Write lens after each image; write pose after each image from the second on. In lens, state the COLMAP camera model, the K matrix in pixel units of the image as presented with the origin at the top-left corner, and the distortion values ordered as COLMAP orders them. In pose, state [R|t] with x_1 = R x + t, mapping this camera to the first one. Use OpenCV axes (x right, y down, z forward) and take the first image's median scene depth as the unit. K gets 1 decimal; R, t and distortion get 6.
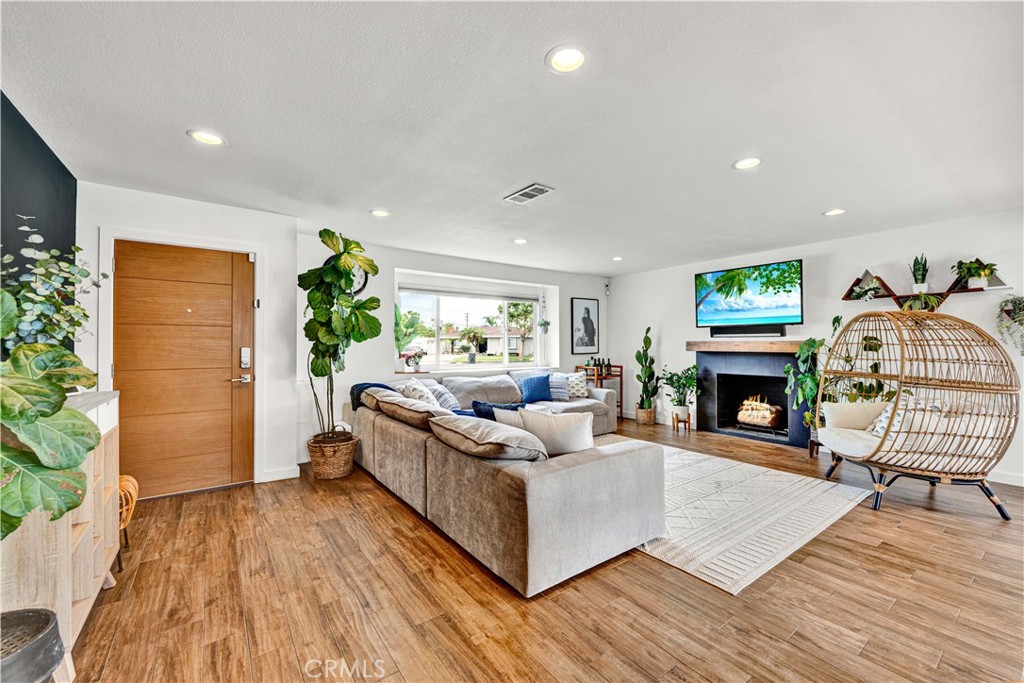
lens RADIAL K [[411.8, 0, 511.1], [0, 411.8, 342.1], [0, 0, 1]] dist [0.001627, 0.000123]
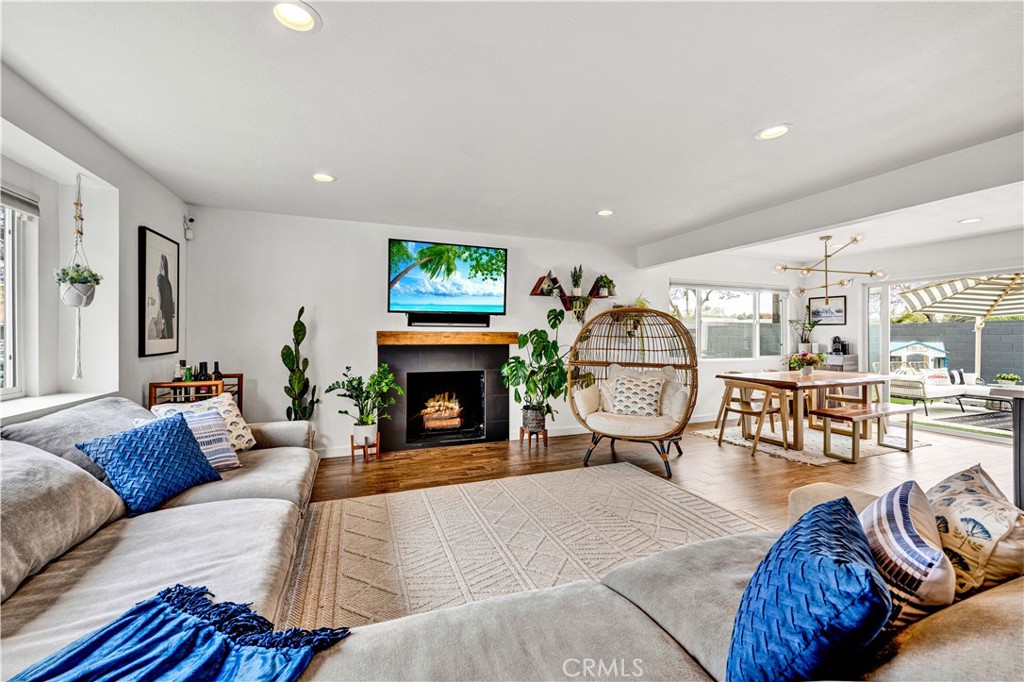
lens RADIAL K [[411.8, 0, 512.4], [0, 411.8, 339.4], [0, 0, 1]] dist [0.001627, 0.000123]
pose [[0.259739, -0.011330, 0.965612, -0.213471], [-0.009781, 0.999849, 0.014363, 0.000306], [-0.965629, -0.013176, 0.259589, 0.650616]]
